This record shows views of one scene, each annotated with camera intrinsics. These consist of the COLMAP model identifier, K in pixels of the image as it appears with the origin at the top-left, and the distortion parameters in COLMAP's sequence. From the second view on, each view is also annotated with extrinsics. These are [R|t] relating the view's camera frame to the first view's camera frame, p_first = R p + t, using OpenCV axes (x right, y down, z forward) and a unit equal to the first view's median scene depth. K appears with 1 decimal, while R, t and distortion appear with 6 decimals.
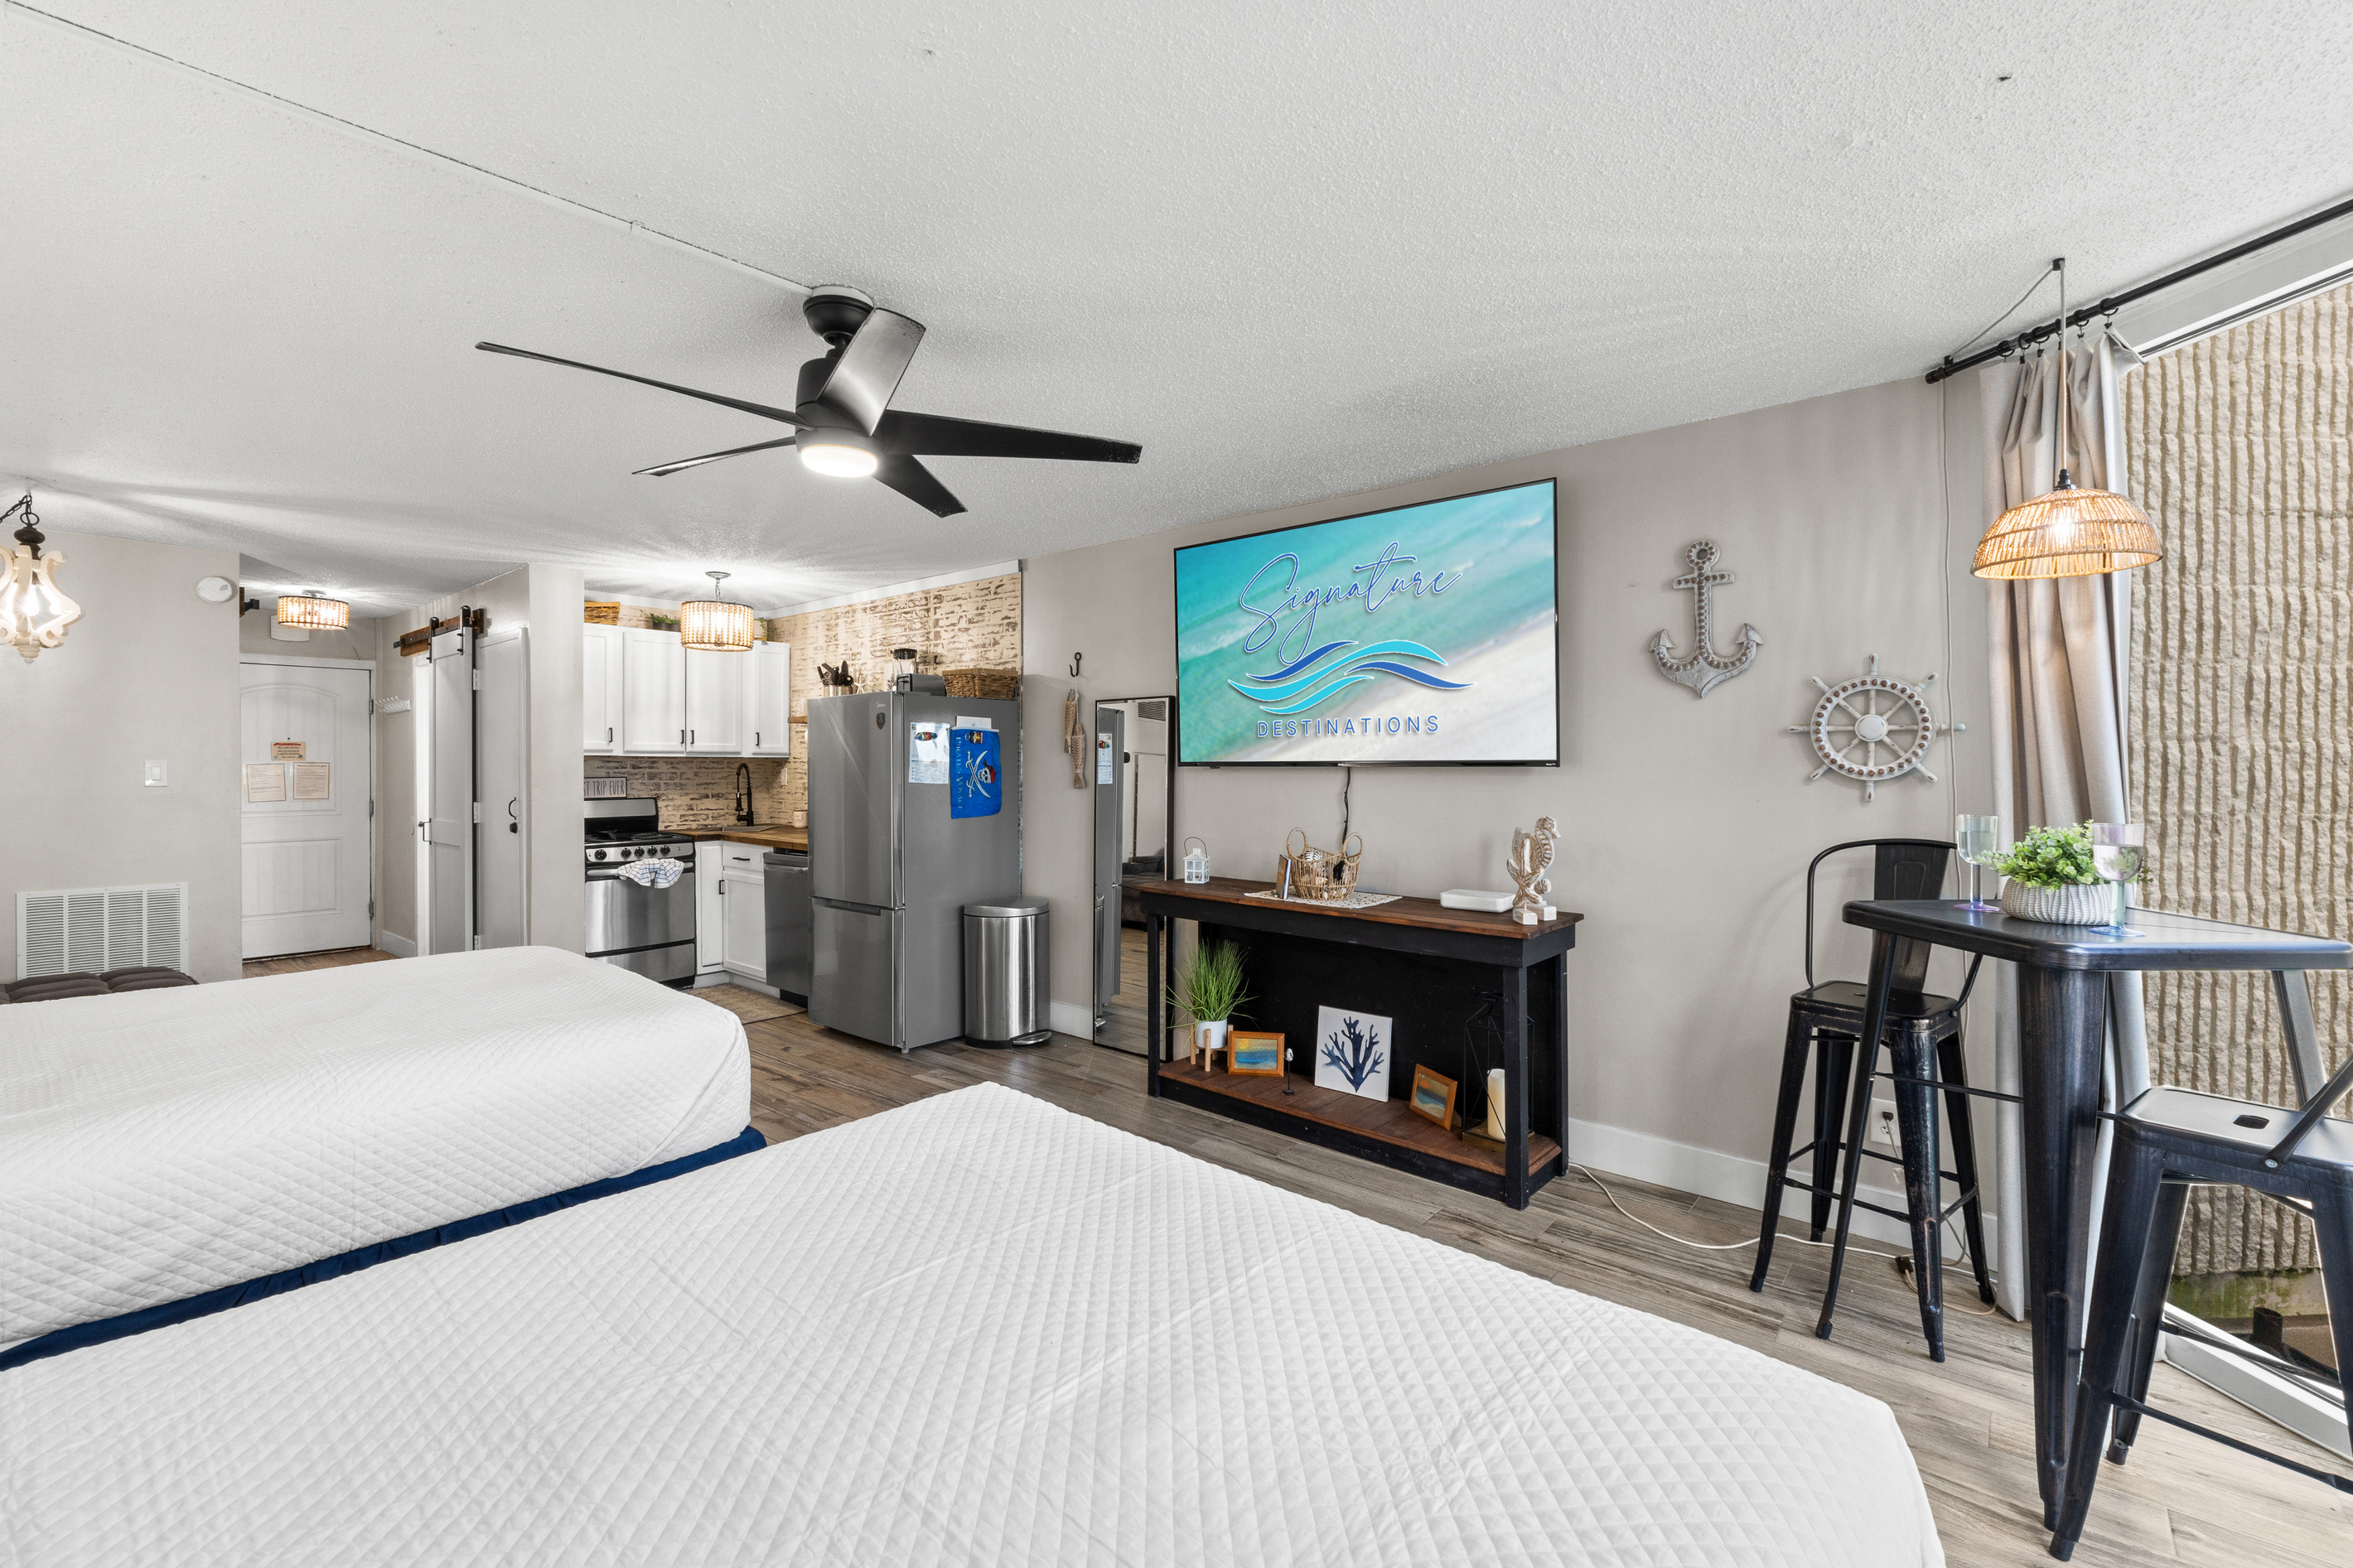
lens RADIAL K [[1017.3, 0, 1178.8], [0, 1017.3, 766.1], [0, 0, 1]] dist [0.000703, 0.000283]
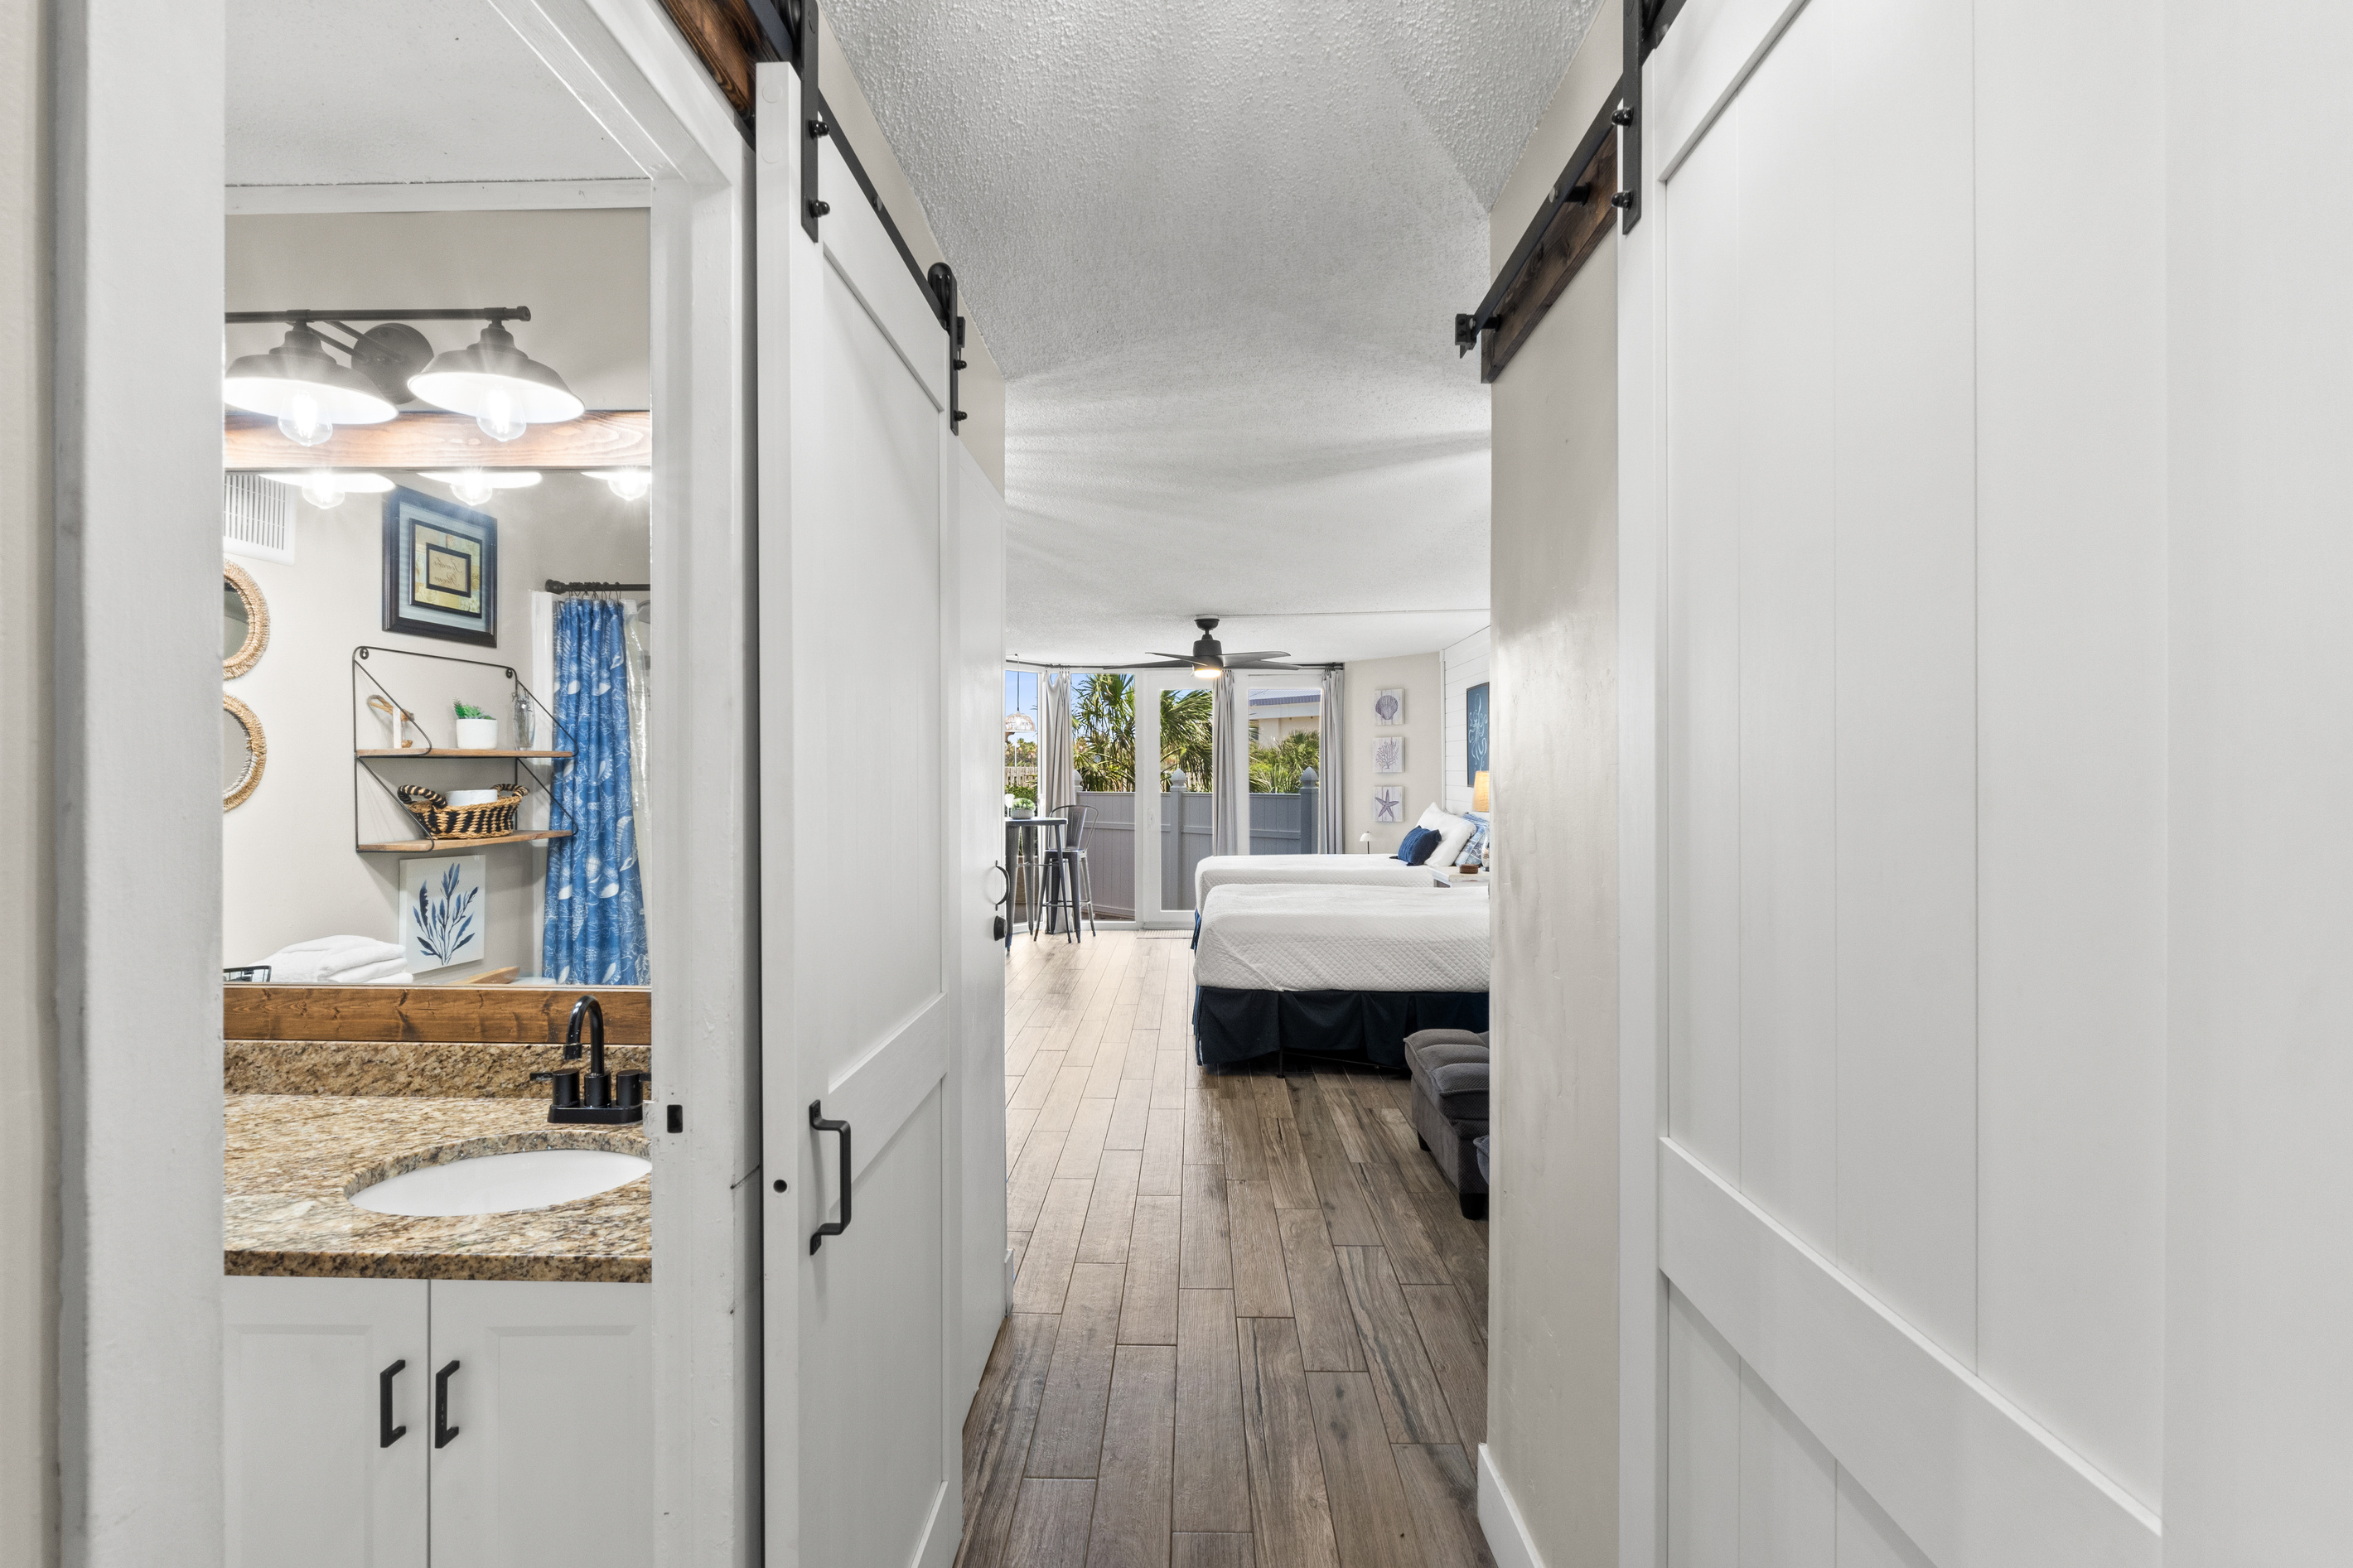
lens RADIAL K [[1054.8, 0, 1181.2], [0, 1054.8, 776.5], [0, 0, 1]] dist [-0.000147, -0.000047]
pose [[-0.640841, 0.001731, 0.767671, -1.509617], [0.003469, 0.999994, 0.000641, -0.010141], [-0.767666, 0.003074, -0.640843, 1.750746]]
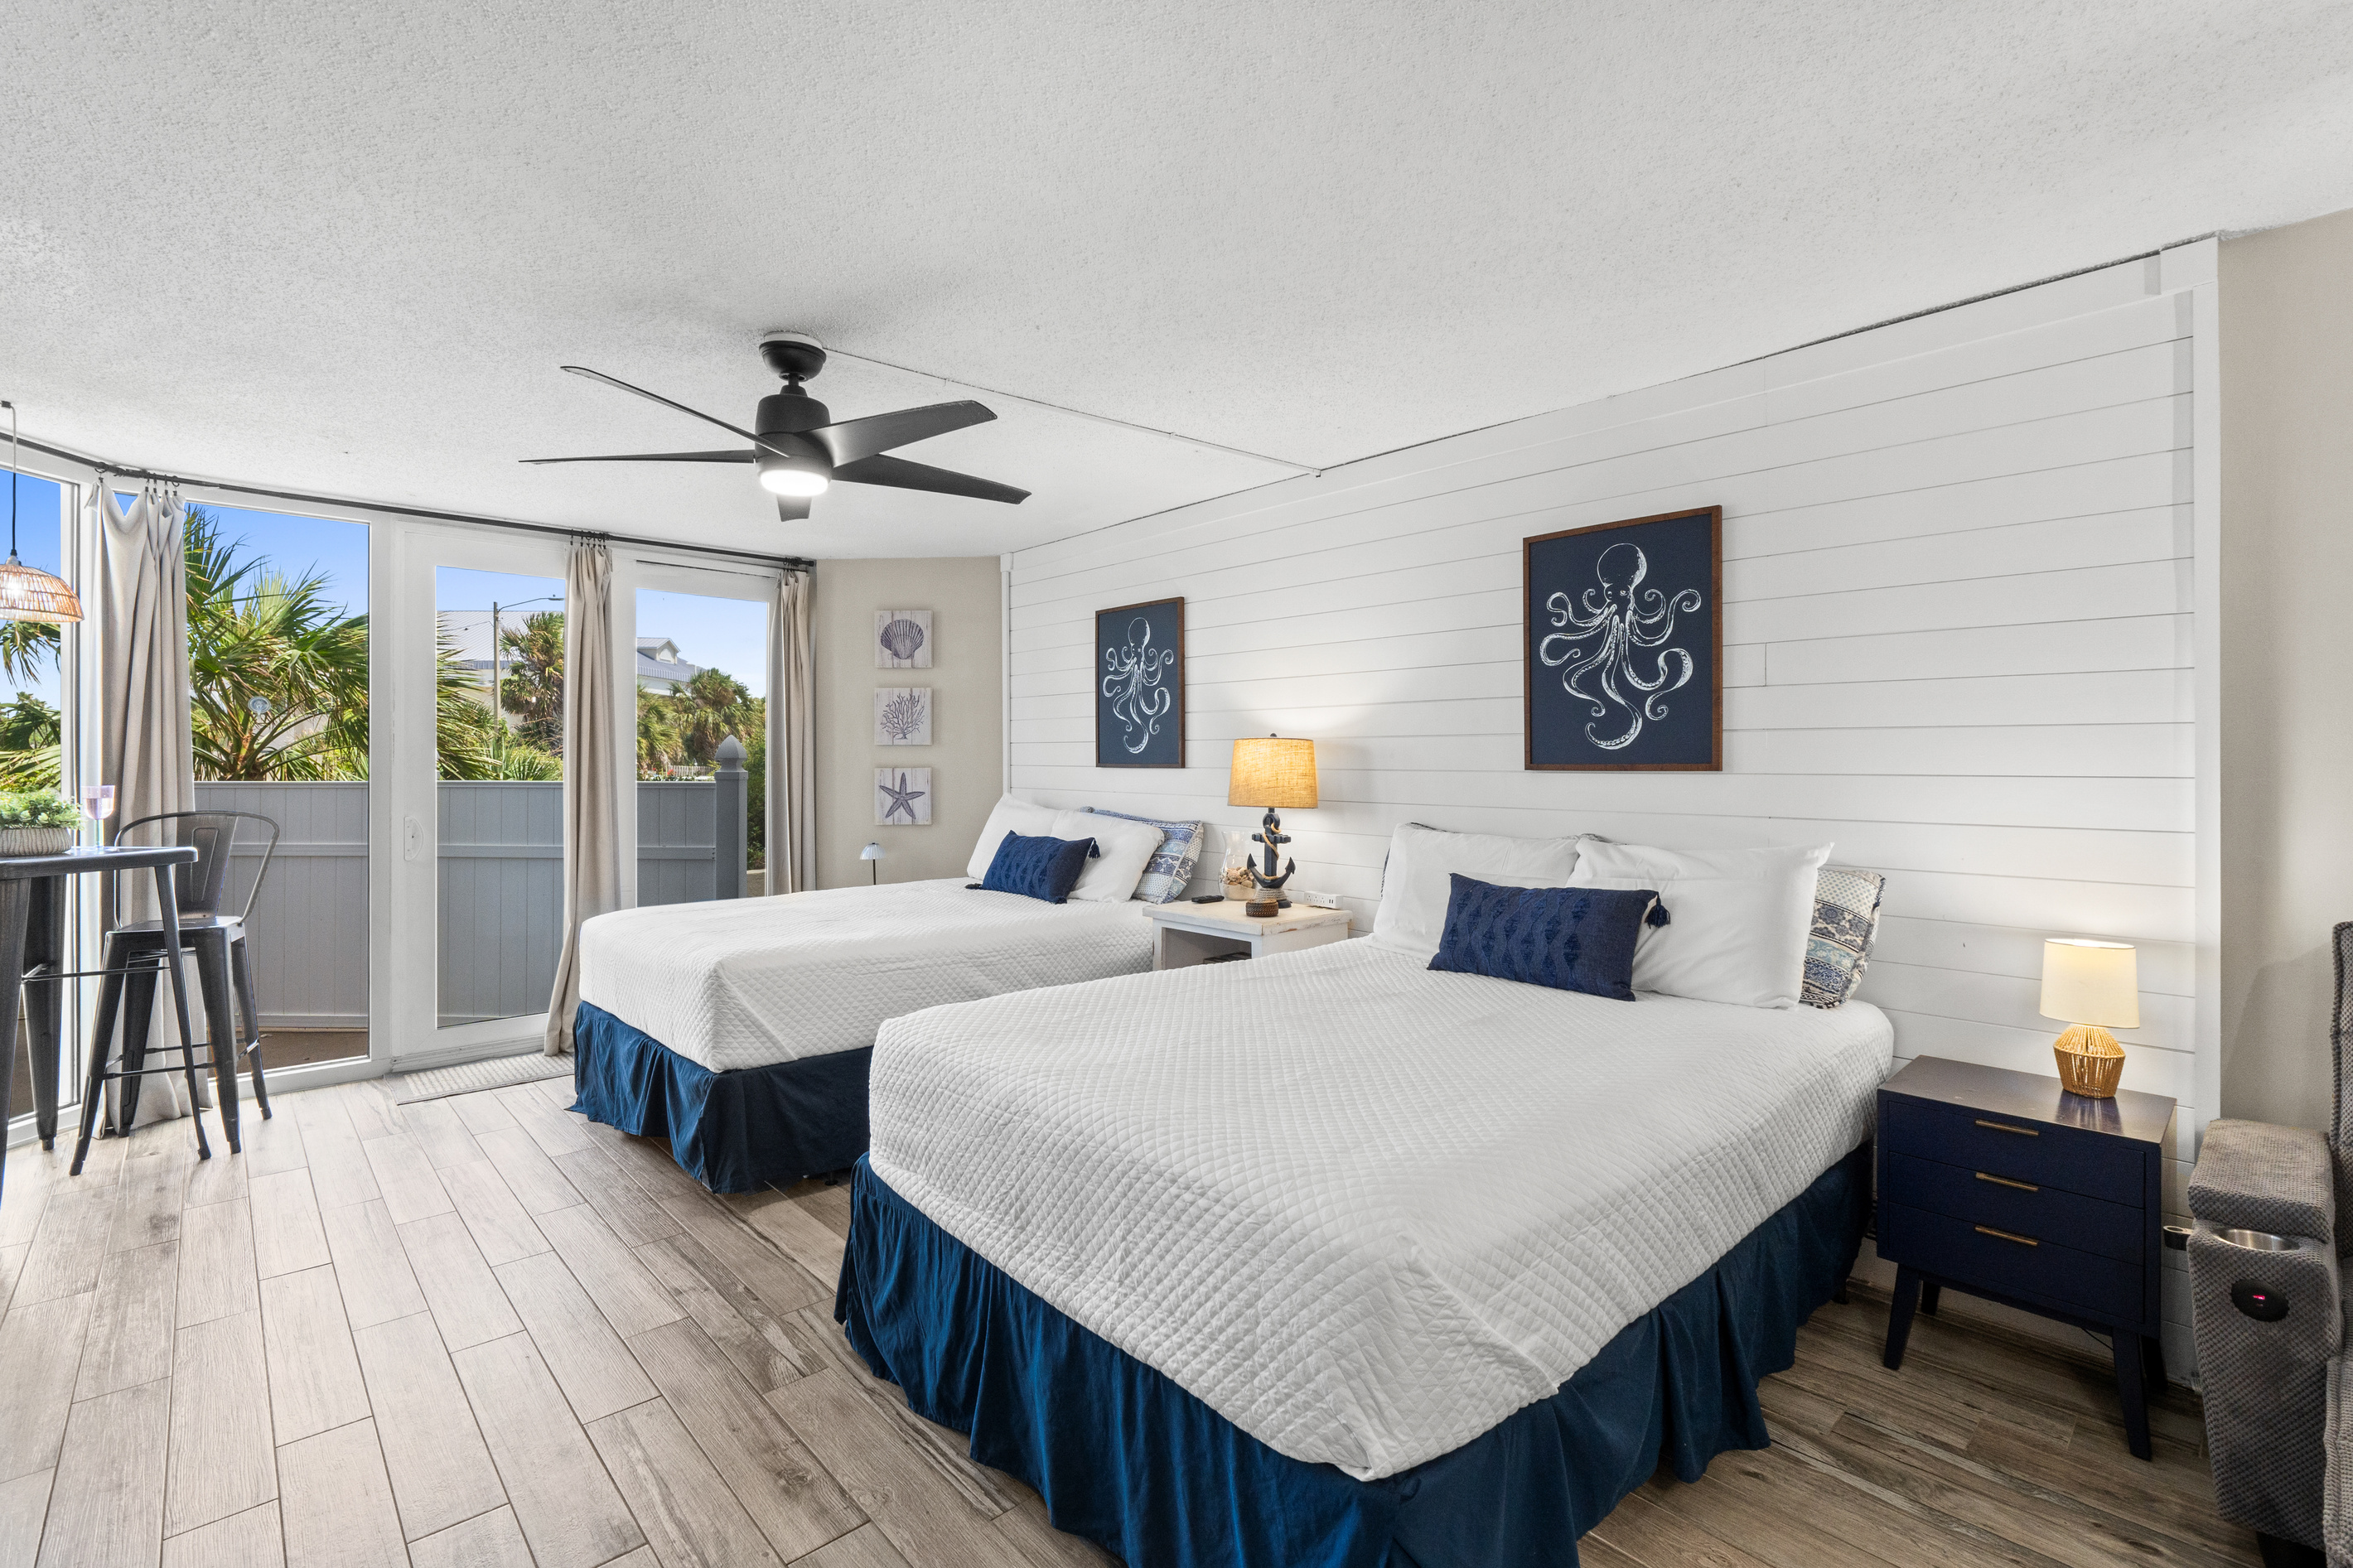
lens RADIAL K [[1043.6, 0, 1178.8], [0, 1043.6, 766.4], [0, 0, 1]] dist [-0.007450, 0.000333]
pose [[-0.993609, -0.001244, 0.112868, -0.537956], [-0.001018, 0.999997, 0.002062, 0.009366], [-0.112871, 0.001934, -0.993608, 1.267402]]
